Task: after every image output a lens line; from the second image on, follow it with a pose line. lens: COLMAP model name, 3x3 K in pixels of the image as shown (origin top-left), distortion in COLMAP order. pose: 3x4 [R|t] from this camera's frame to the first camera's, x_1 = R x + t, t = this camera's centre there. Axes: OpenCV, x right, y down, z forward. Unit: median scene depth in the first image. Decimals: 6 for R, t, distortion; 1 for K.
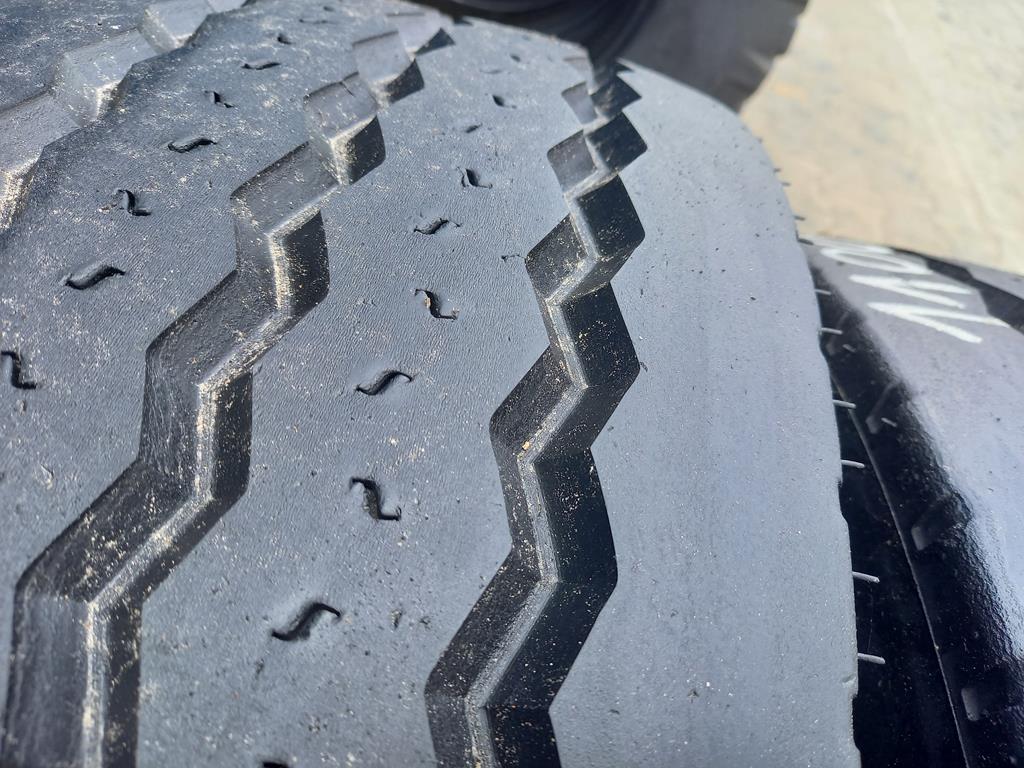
lens RADIAL K [[781.4, 0, 512.0], [0, 781.4, 384.0], [0, 0, 1]] dist [-0.024109, -0.010845]
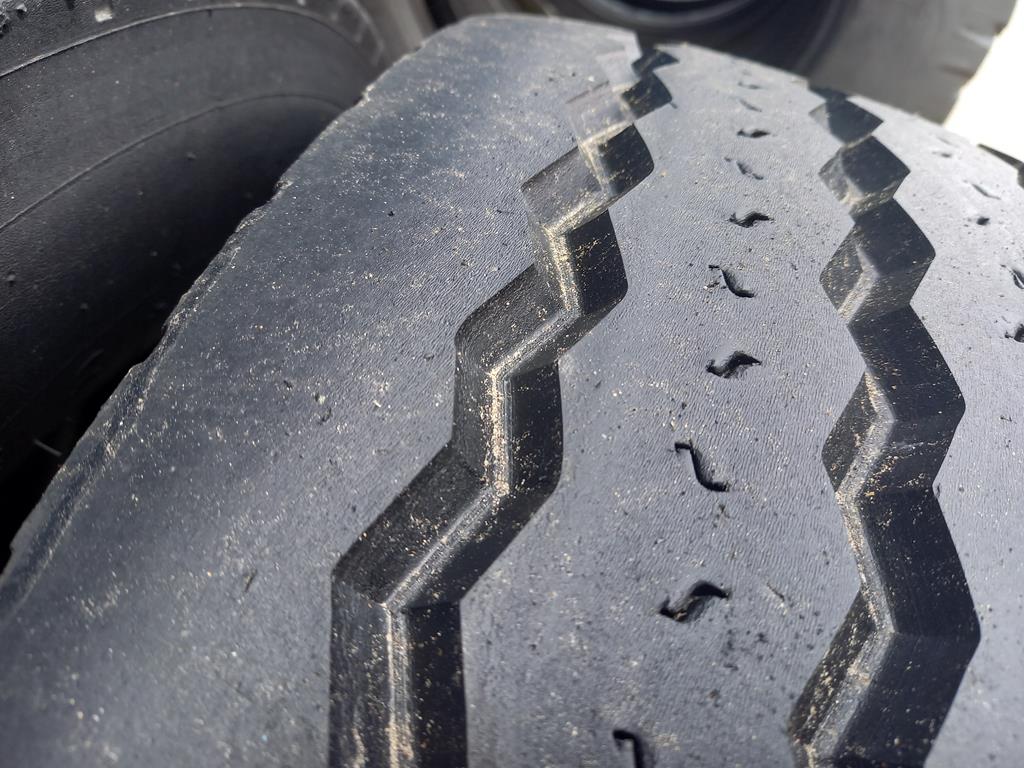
lens RADIAL K [[781.4, 0, 512.0], [0, 781.4, 384.0], [0, 0, 1]] dist [-0.024109, -0.010845]
pose [[0.992689, 0.097890, -0.070614, -0.562972], [-0.100904, 0.994074, -0.040448, -0.039710], [0.066236, 0.047277, 0.996683, 0.046704]]
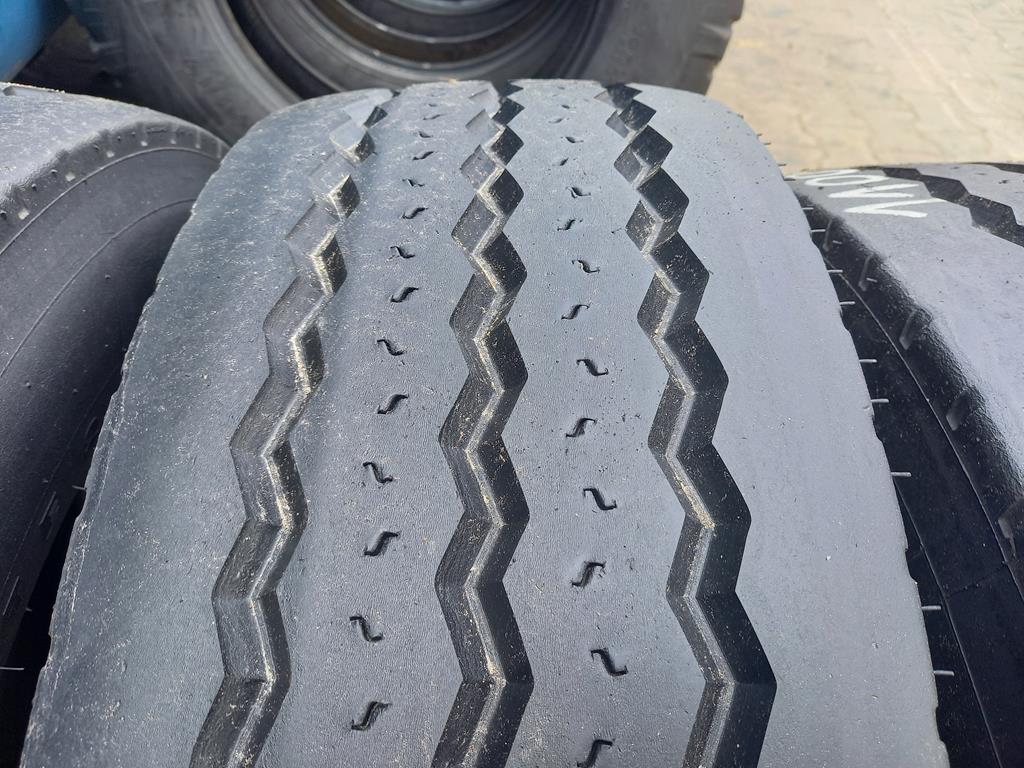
lens RADIAL K [[762.6, 0, 512.0], [0, 762.6, 384.0], [0, 0, 1]] dist [0.003814, -0.039979]
pose [[0.970924, -0.234412, -0.048551, -0.195851], [0.234011, 0.972135, -0.013873, 0.115136], [0.050450, 0.002109, 0.998724, -0.590918]]
